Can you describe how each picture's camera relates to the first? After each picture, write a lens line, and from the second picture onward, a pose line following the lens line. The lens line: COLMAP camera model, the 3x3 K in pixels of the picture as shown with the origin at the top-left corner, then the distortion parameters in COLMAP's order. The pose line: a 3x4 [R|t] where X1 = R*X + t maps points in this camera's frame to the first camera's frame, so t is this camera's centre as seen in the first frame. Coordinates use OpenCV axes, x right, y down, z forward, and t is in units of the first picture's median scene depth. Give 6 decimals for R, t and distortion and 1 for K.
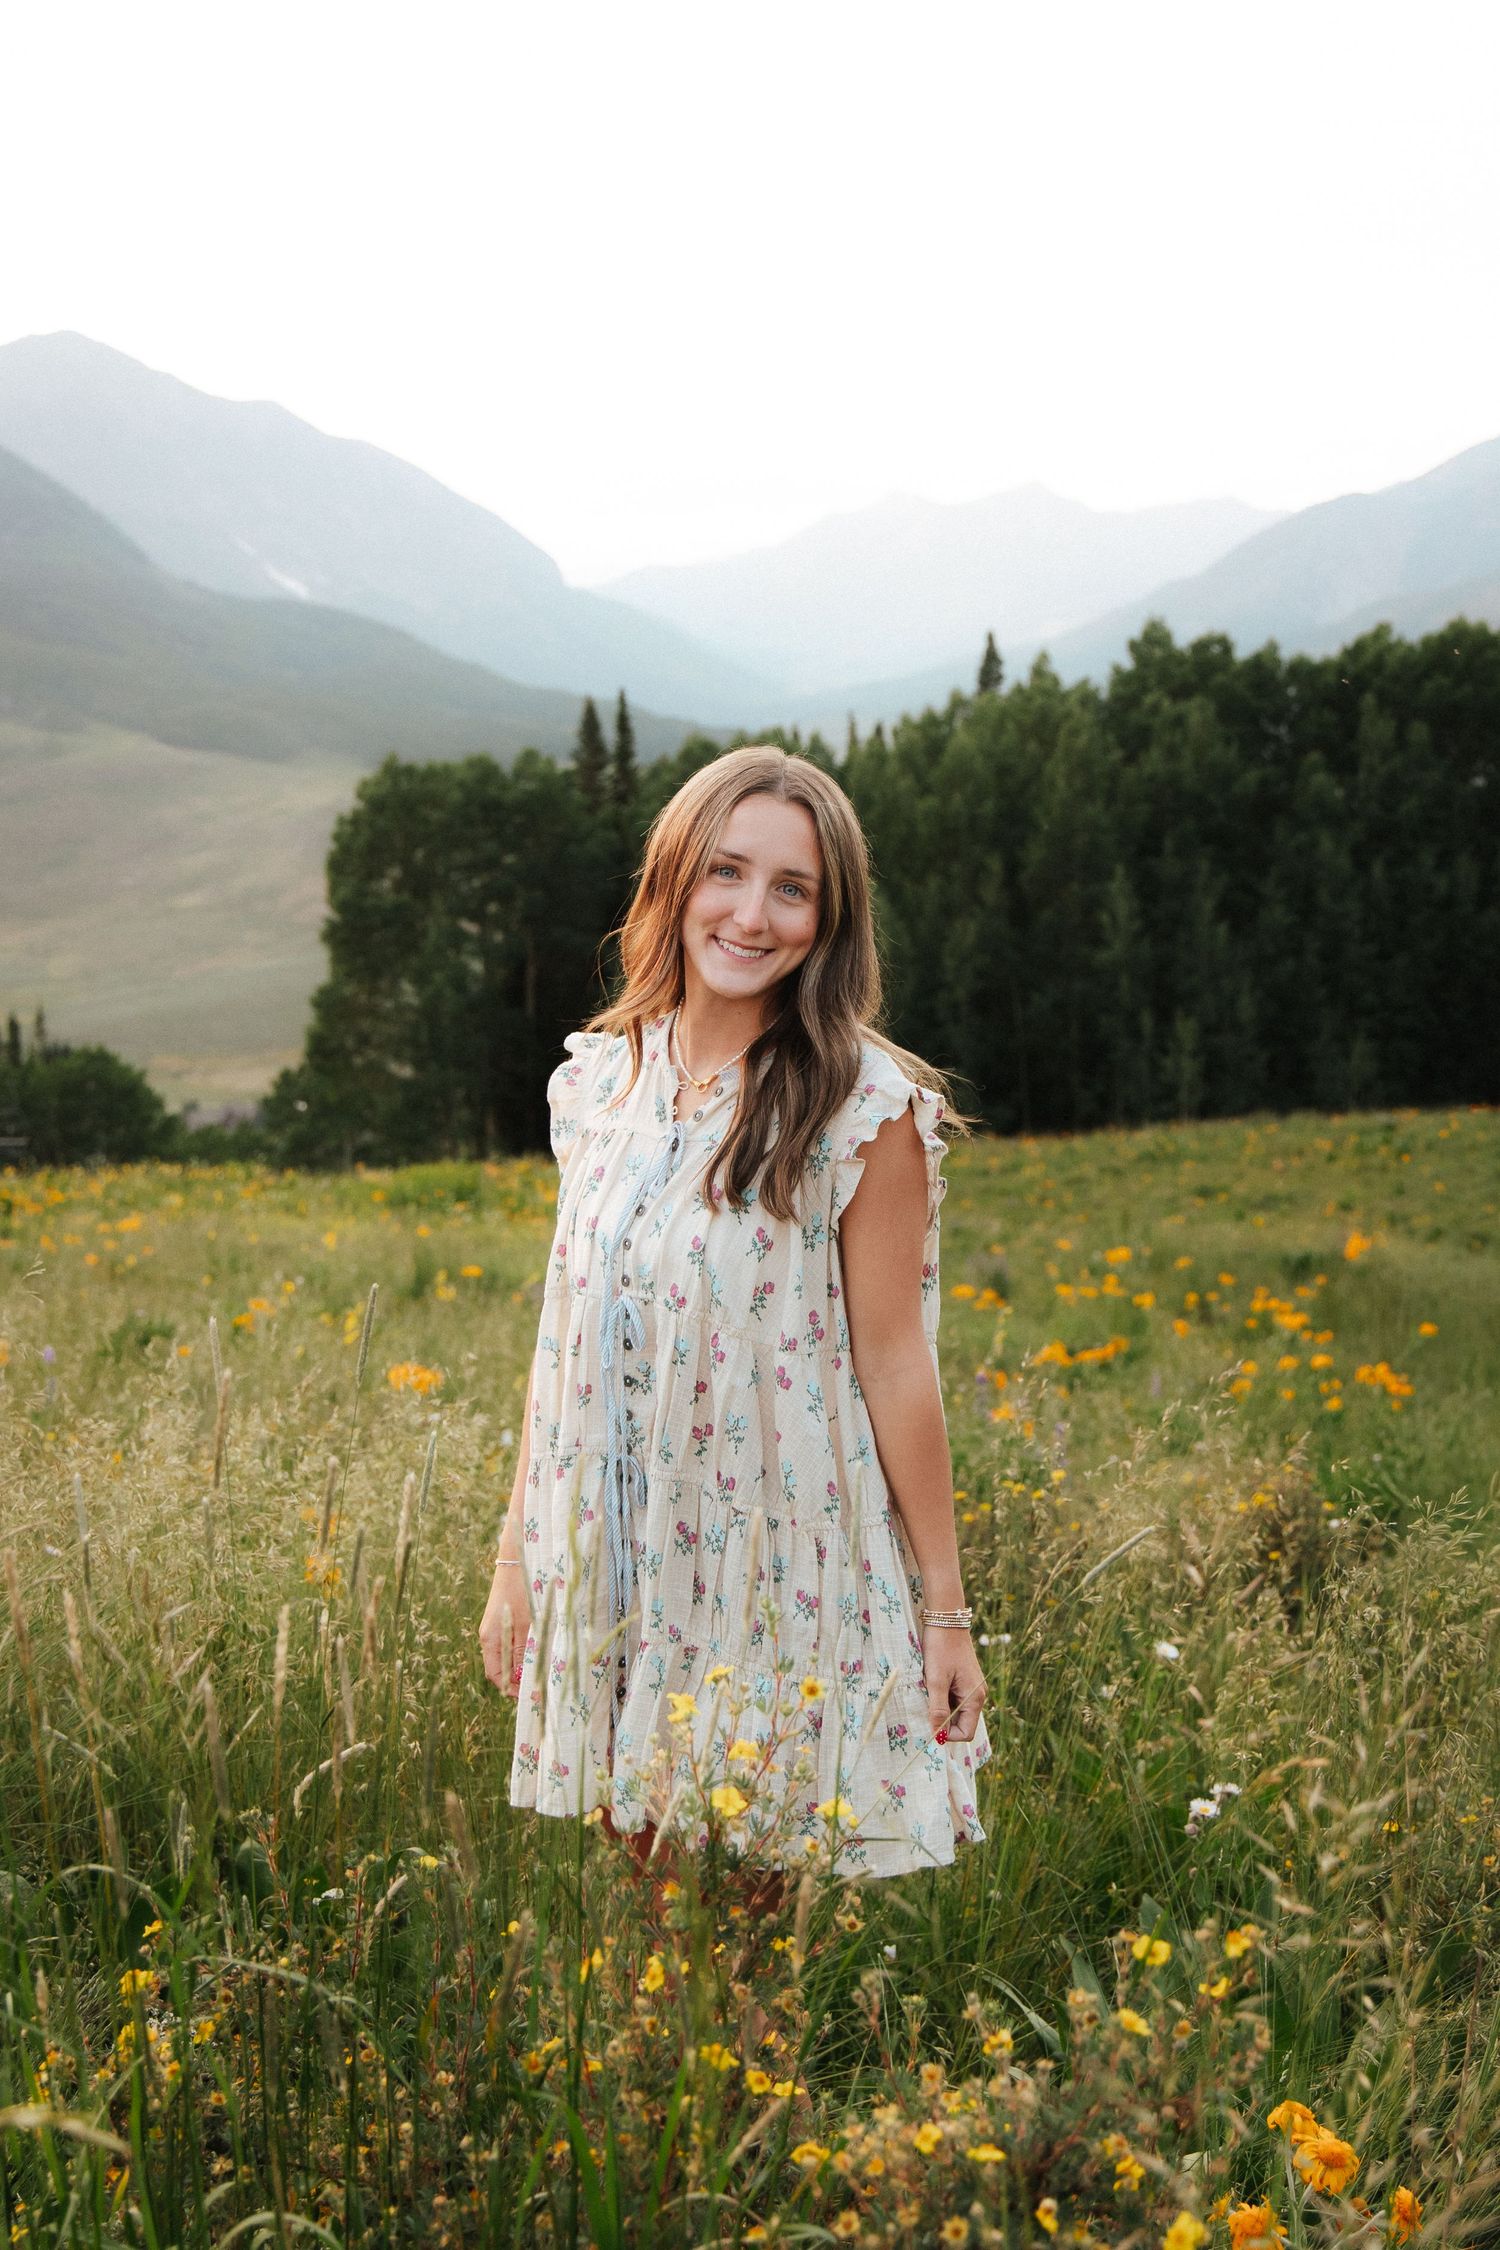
lens RADIAL K [[2823.4, 0, 806.8], [0, 2823.4, 1138.4], [0, 0, 1]] dist [0.001617, 0.060182]
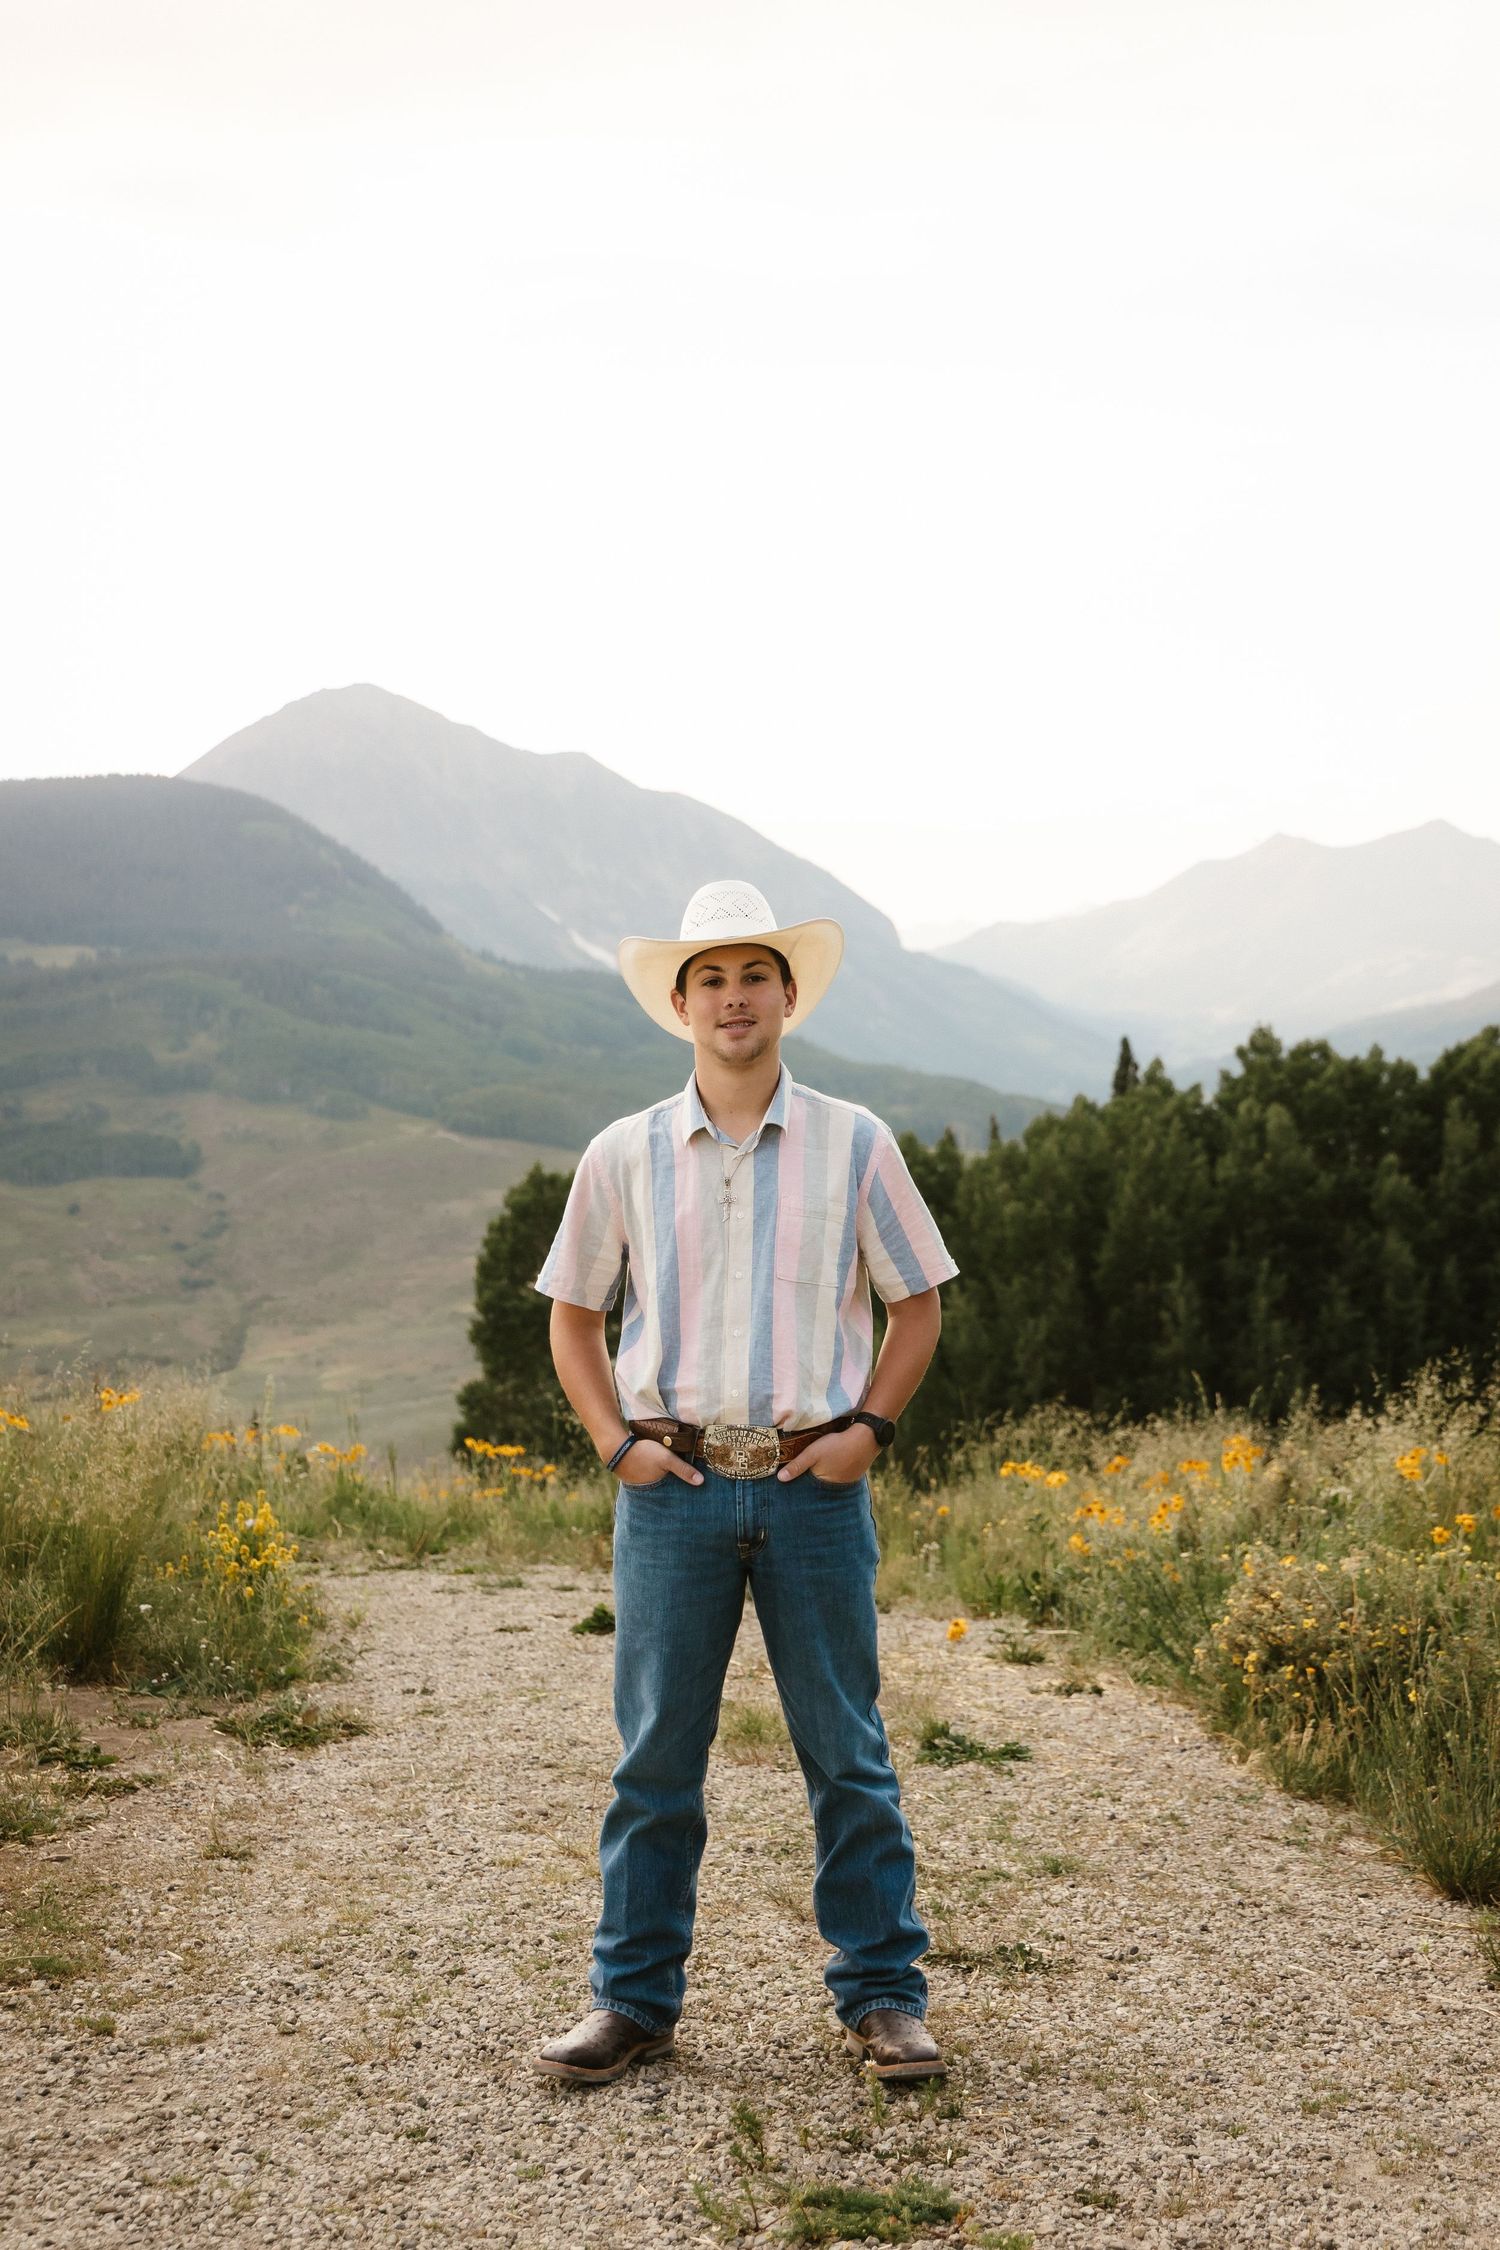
lens RADIAL K [[3246.1, 0, 750.0], [0, 3246.1, 1125.0], [0, 0, 1]] dist [0.026980, -0.137757]
pose [[0.991280, -0.012959, -0.131131, 0.109961], [-0.005282, 0.990445, -0.137810, 0.019691], [0.131664, 0.137301, 0.981740, -0.220675]]
